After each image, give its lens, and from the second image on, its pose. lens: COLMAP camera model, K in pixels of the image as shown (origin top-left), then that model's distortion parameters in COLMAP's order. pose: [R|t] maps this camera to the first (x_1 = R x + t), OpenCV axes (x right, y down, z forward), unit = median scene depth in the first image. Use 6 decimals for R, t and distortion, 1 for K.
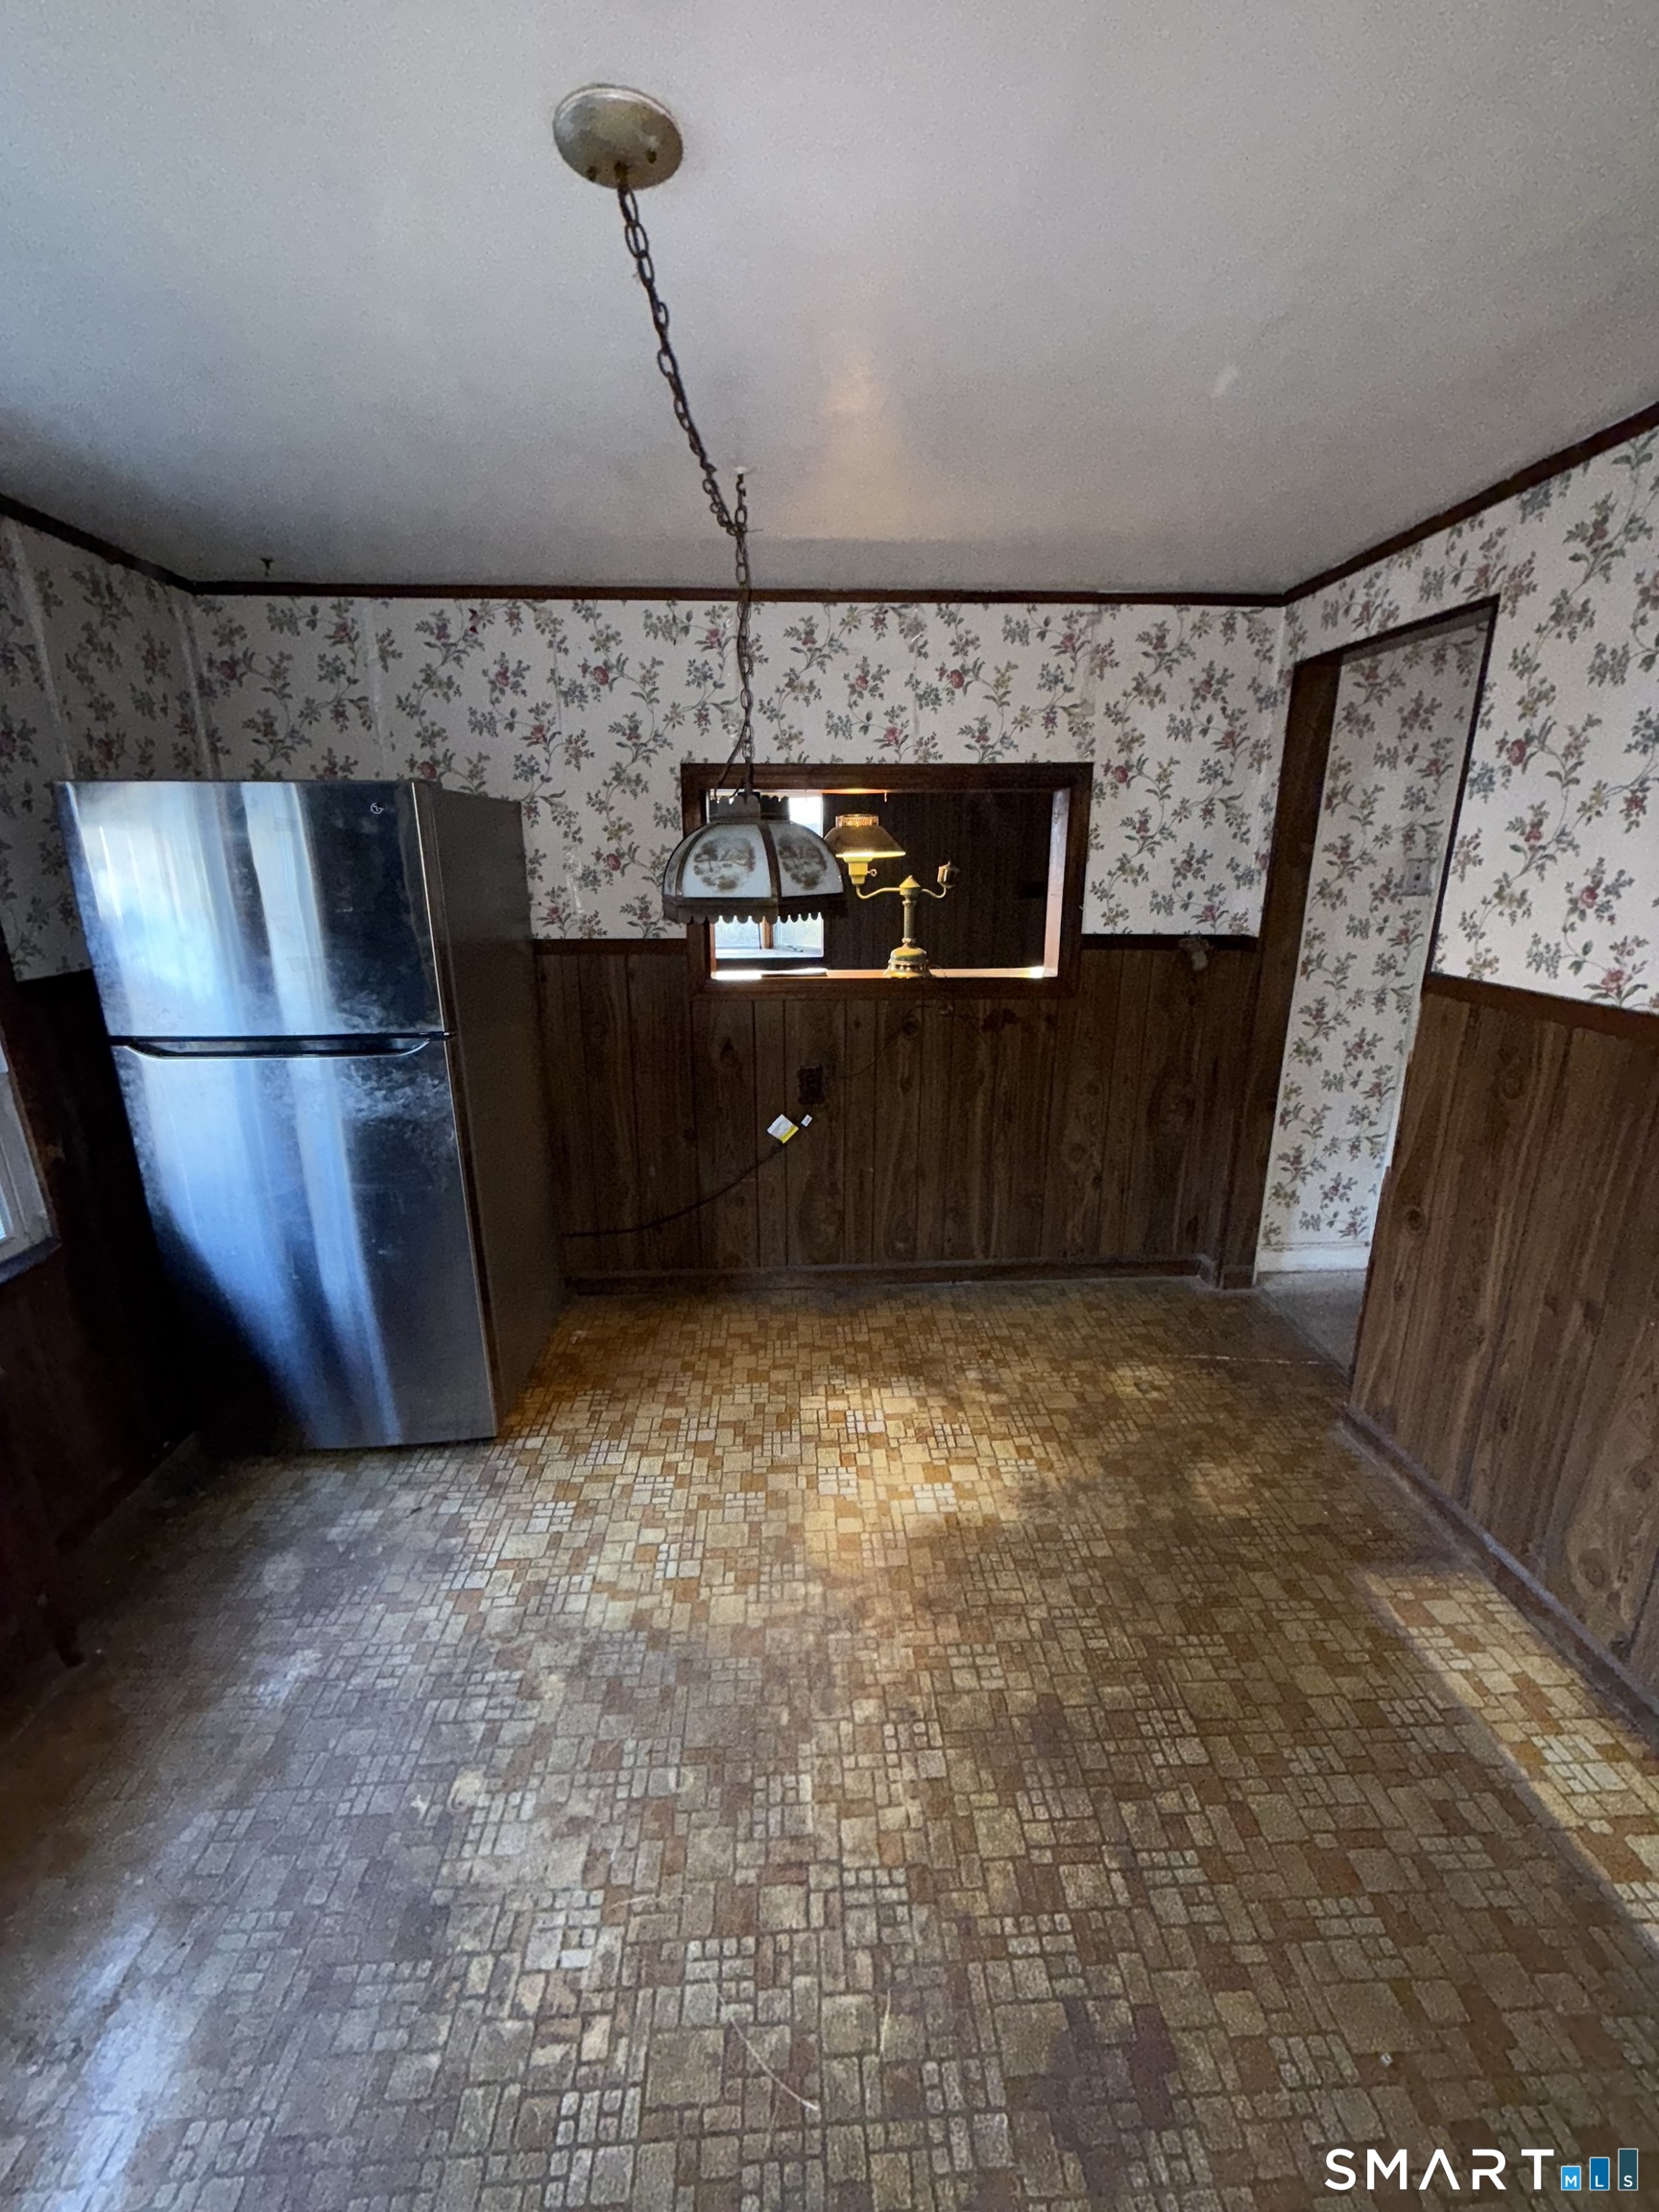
lens RADIAL K [[878.9, 0, 829.5], [0, 878.9, 1106.0], [0, 0, 1]] dist [0.000065, 0.000269]
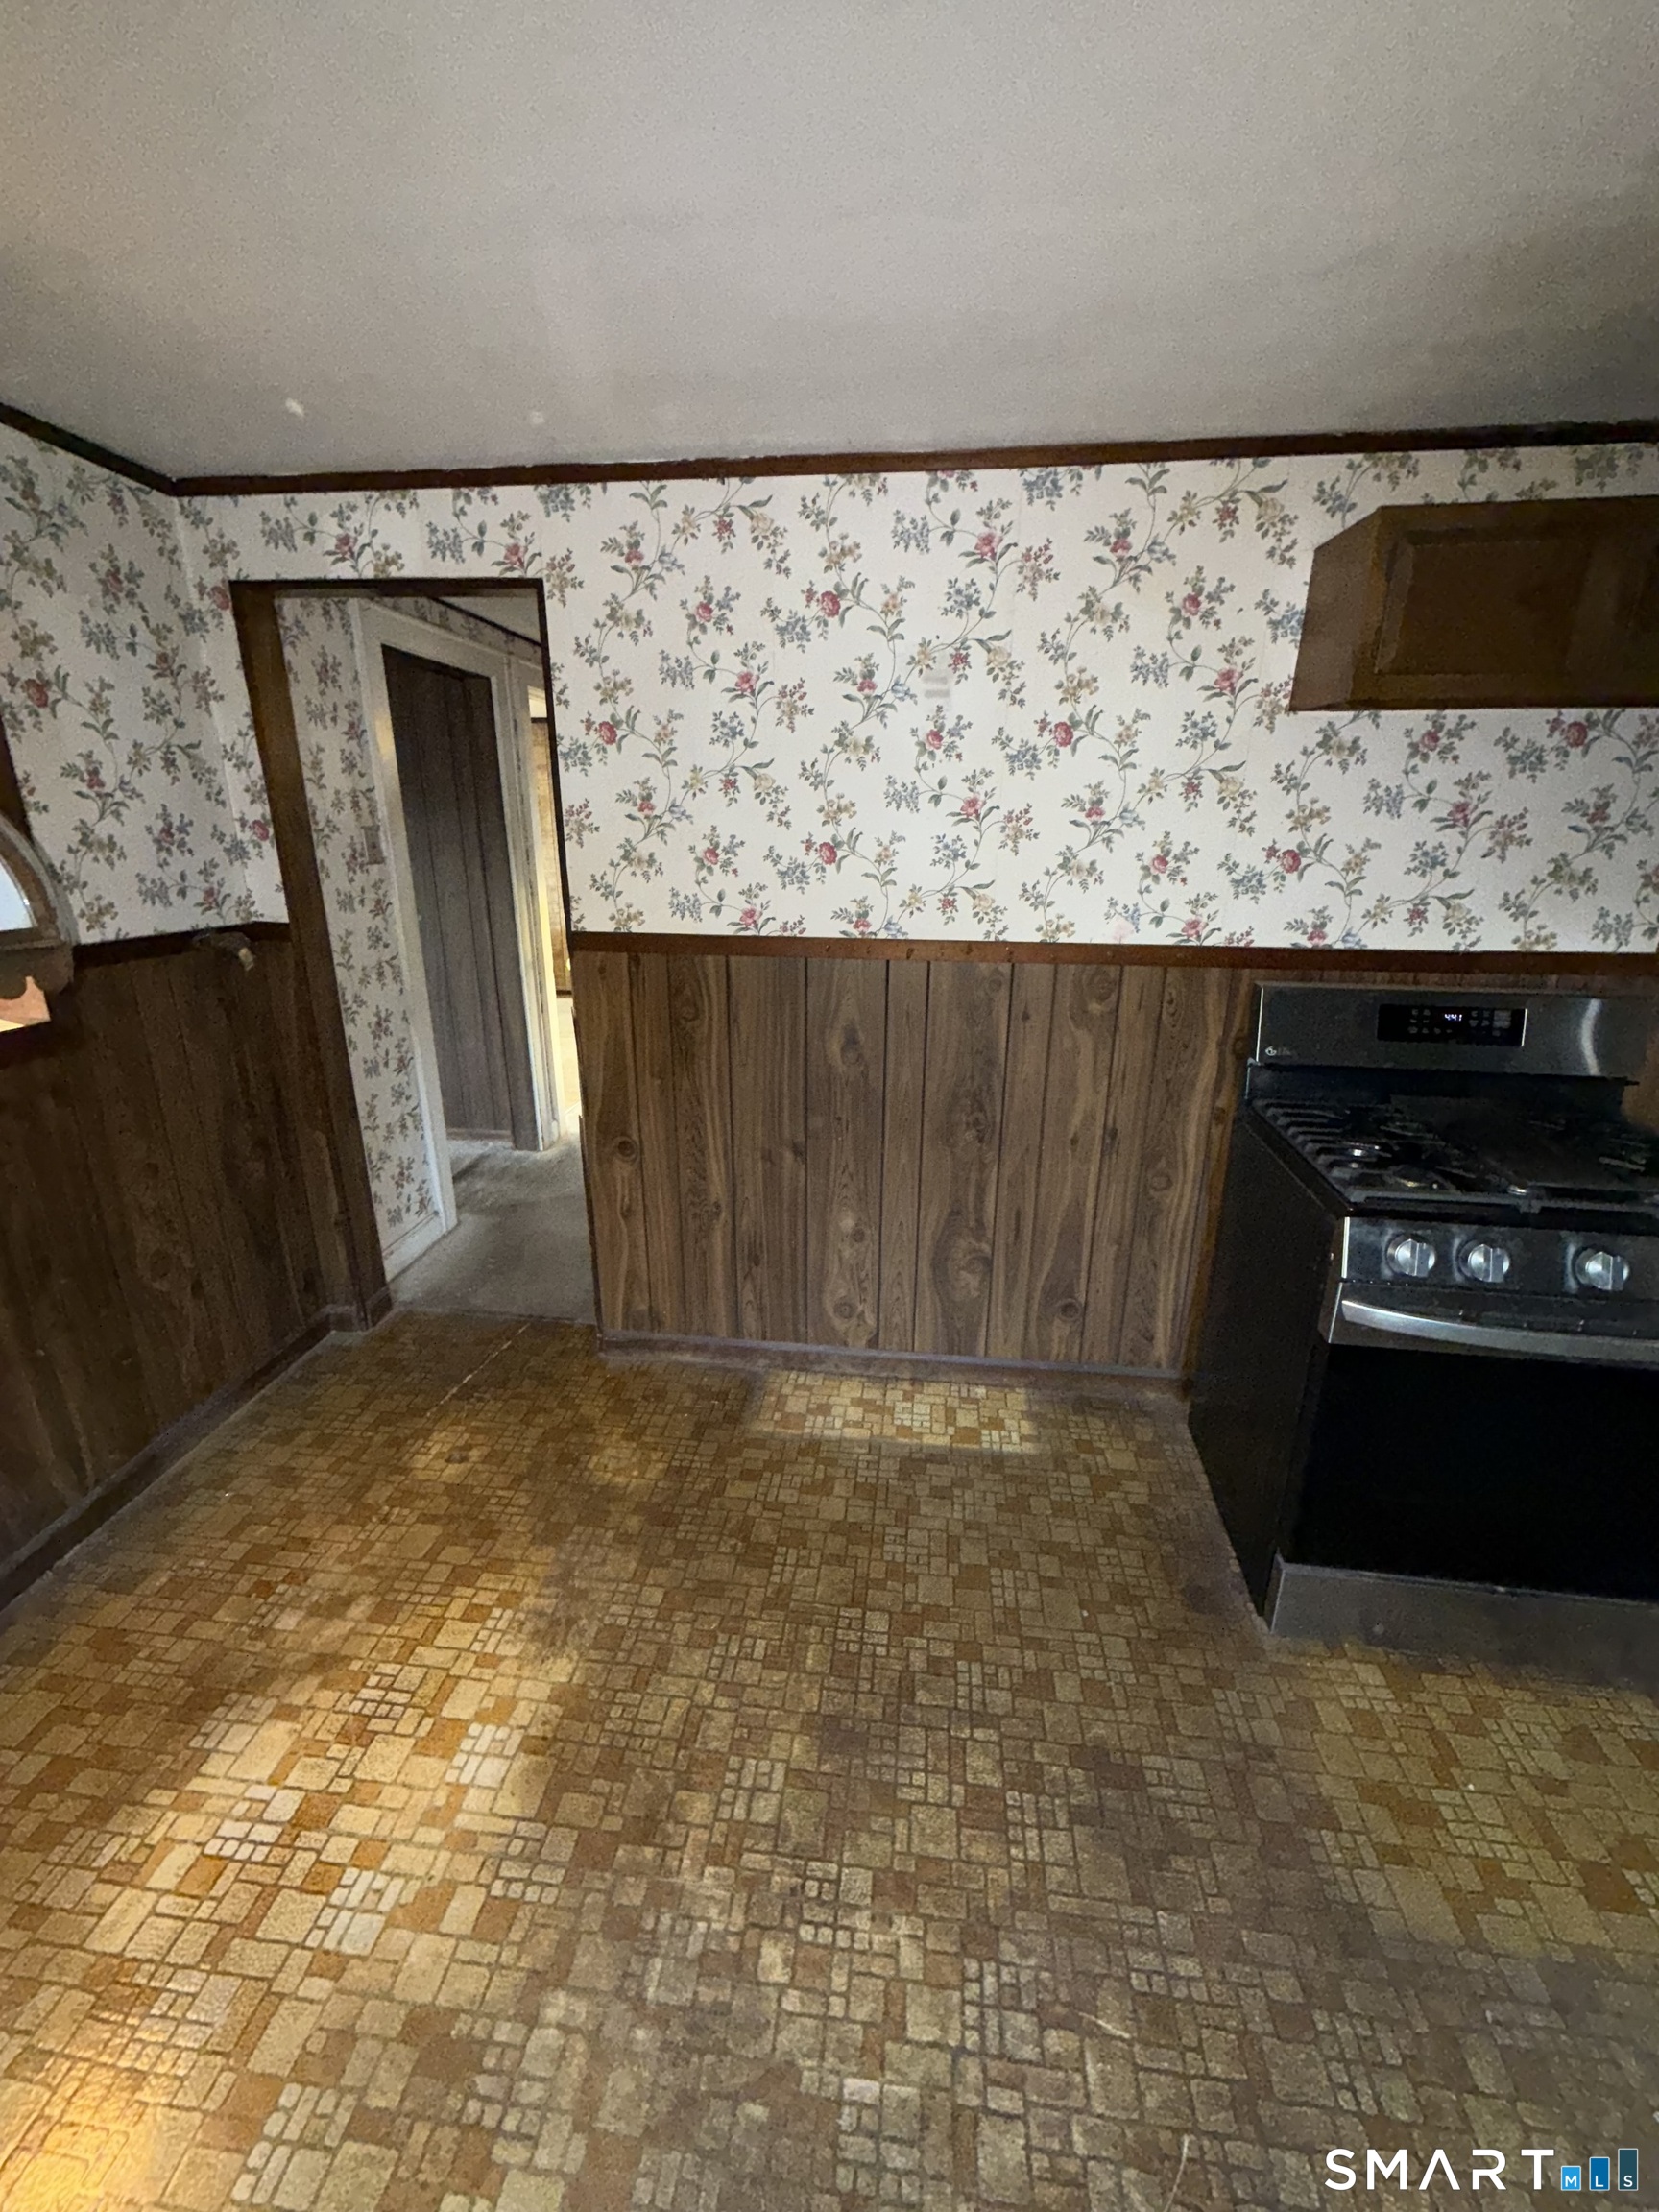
lens RADIAL K [[878.9, 0, 829.5], [0, 878.9, 1106.0], [0, 0, 1]] dist [0.000065, 0.000269]
pose [[0.167912, -0.301326, 0.938620, -0.352696], [0.267839, 0.930267, 0.250730, -0.142260], [-0.948719, 0.209298, 0.236910, 0.496346]]
